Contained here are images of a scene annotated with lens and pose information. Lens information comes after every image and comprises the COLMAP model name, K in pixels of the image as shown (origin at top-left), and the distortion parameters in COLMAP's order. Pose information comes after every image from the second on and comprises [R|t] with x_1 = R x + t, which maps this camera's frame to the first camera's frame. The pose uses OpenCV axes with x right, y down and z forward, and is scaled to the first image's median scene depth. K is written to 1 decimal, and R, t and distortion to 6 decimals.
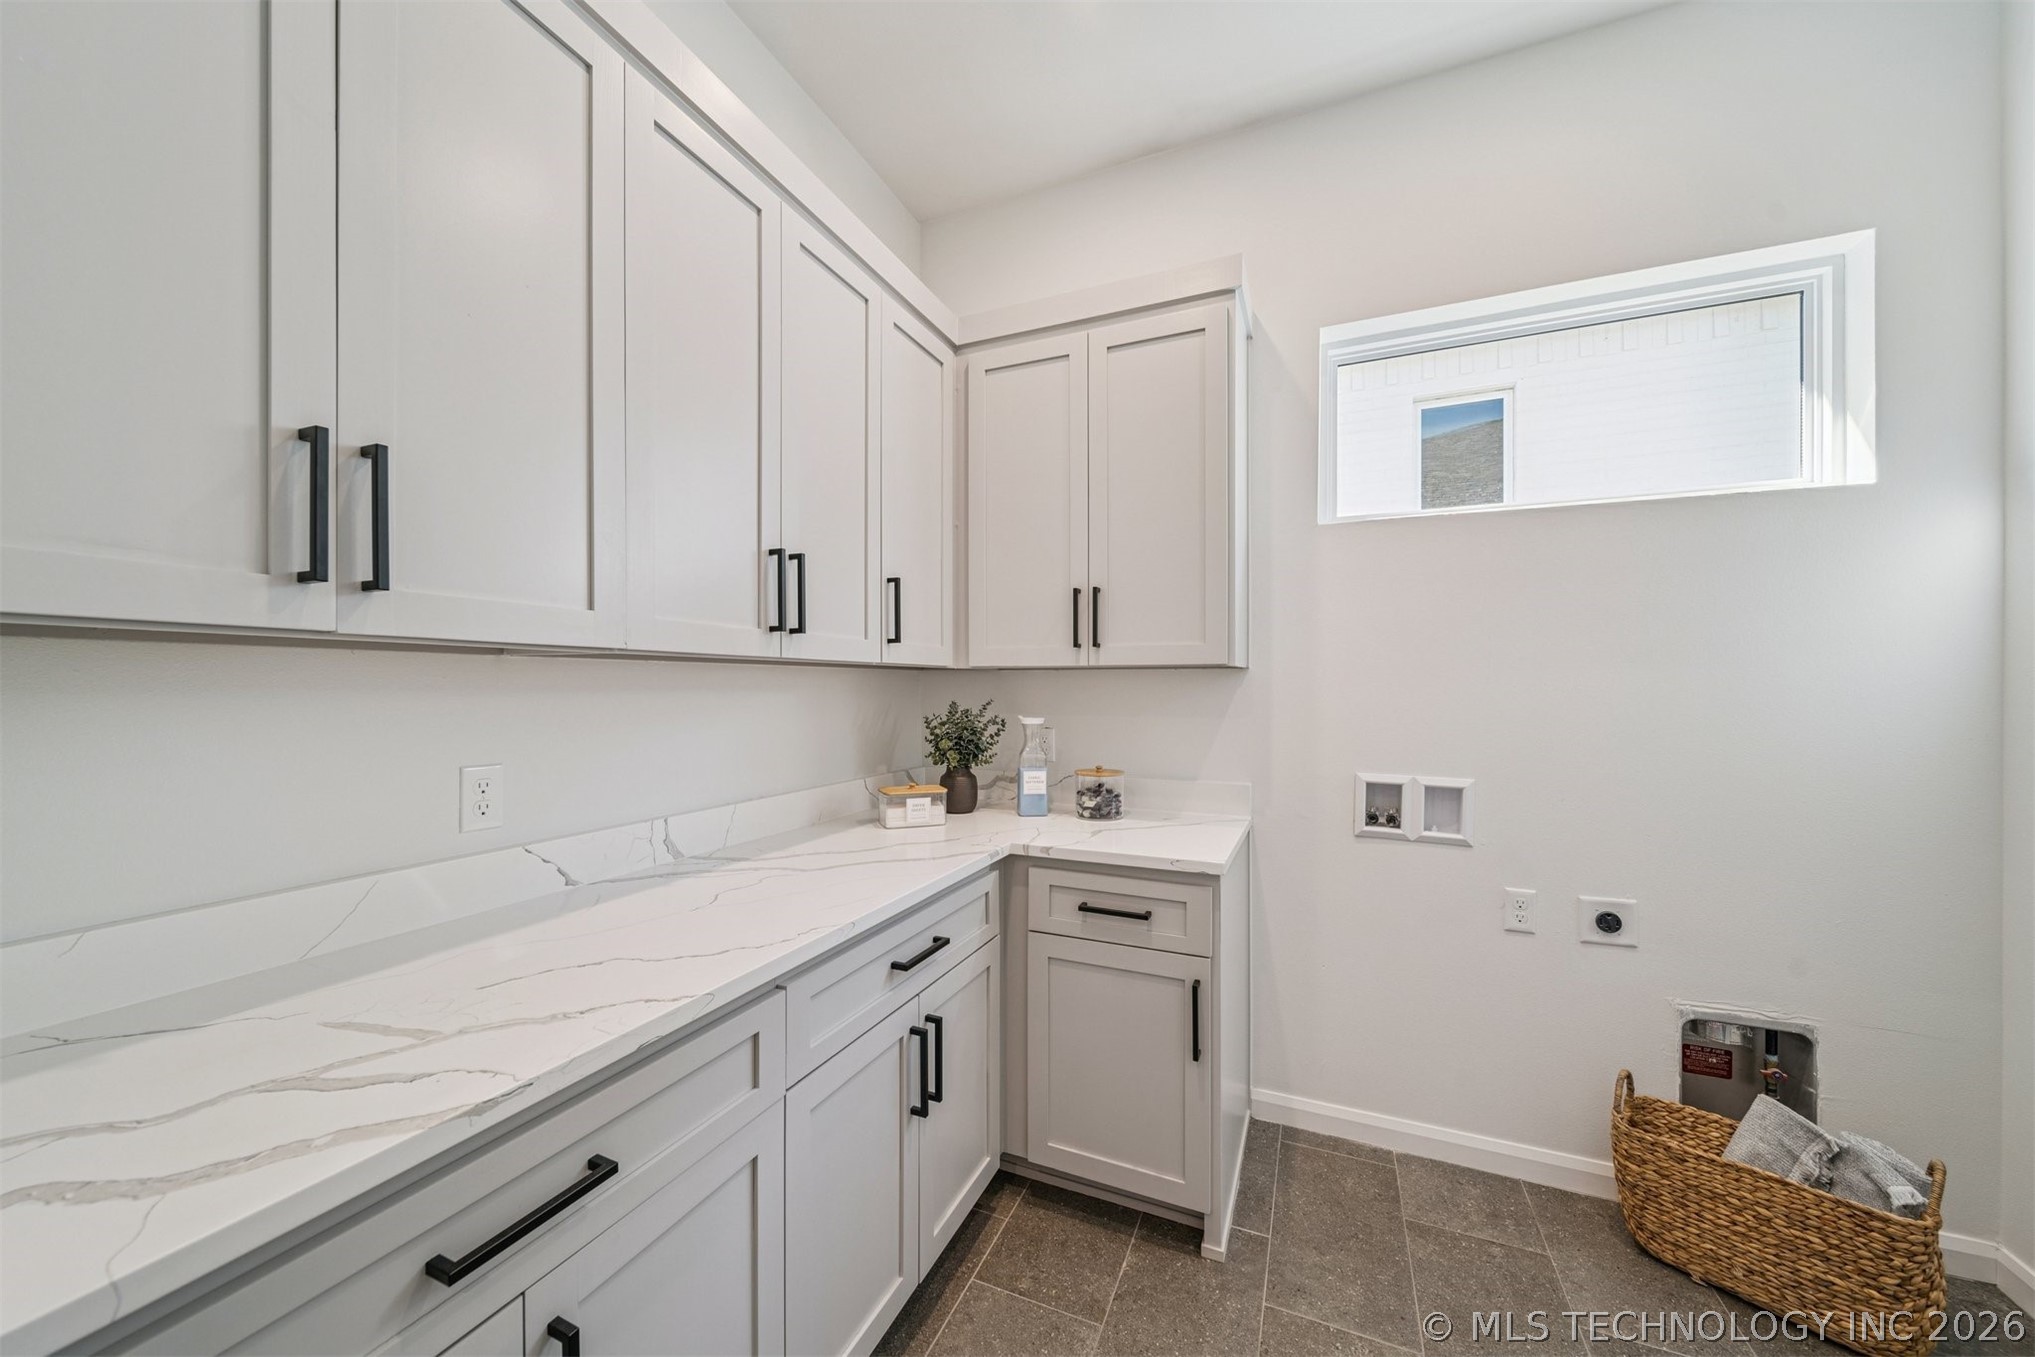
lens RADIAL K [[719.9, 0, 1025.2], [0, 719.9, 669.8], [0, 0, 1]] dist [-0.002442, -0.000688]
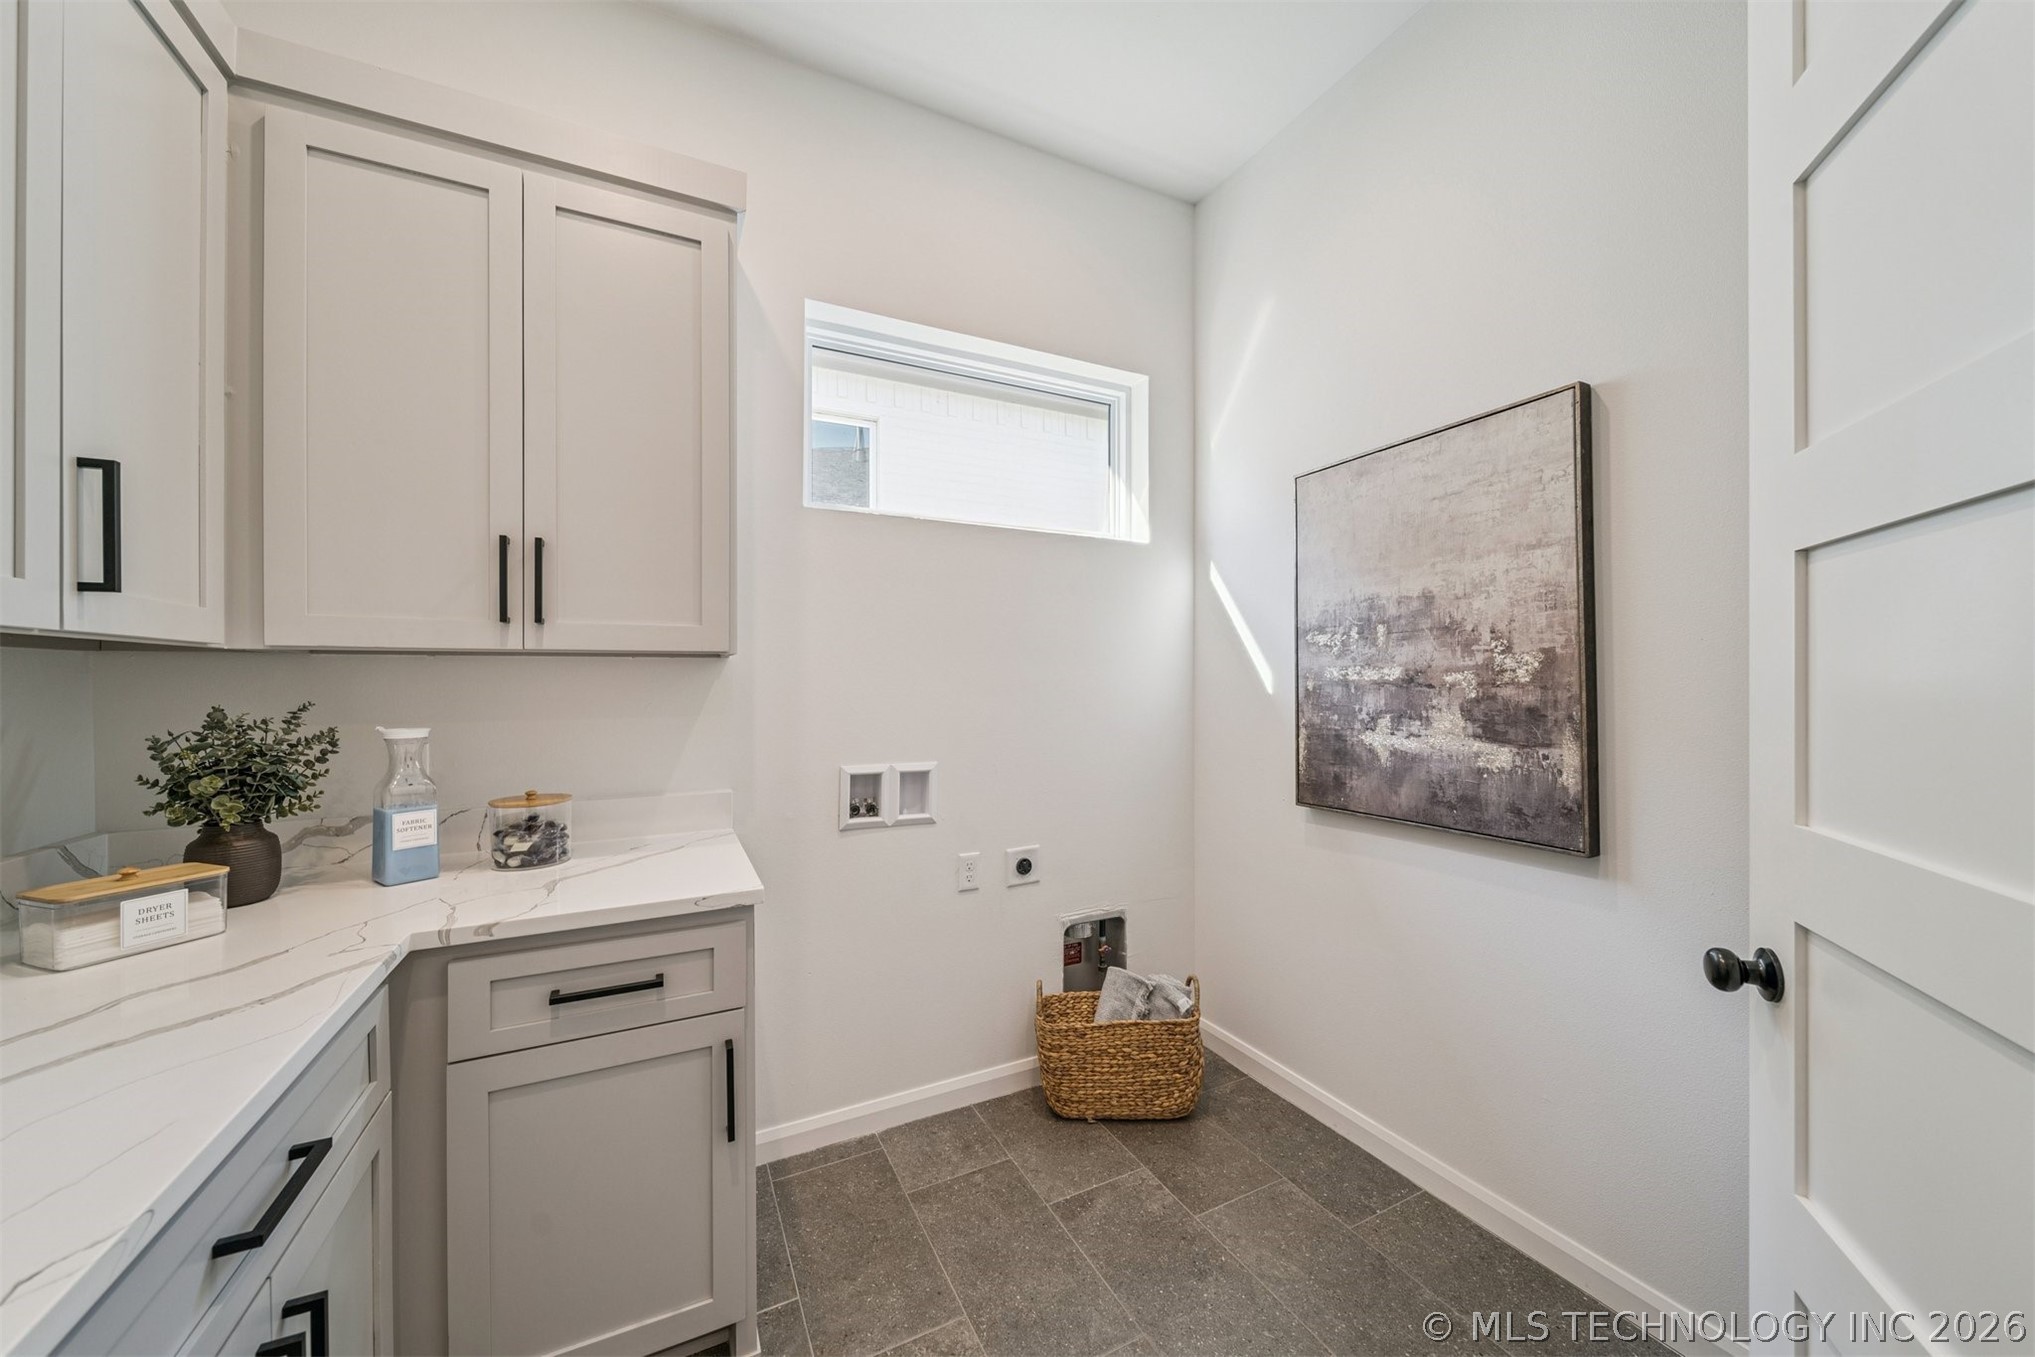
lens RADIAL K [[719.9, 0, 1018.8], [0, 719.9, 669.0], [0, 0, 1]] dist [-0.002442, -0.000688]
pose [[0.647091, 0.006418, 0.762386, -0.145295], [-0.010088, 0.999949, 0.000145, 0.009185], [-0.762346, -0.007785, 0.647123, 0.198723]]
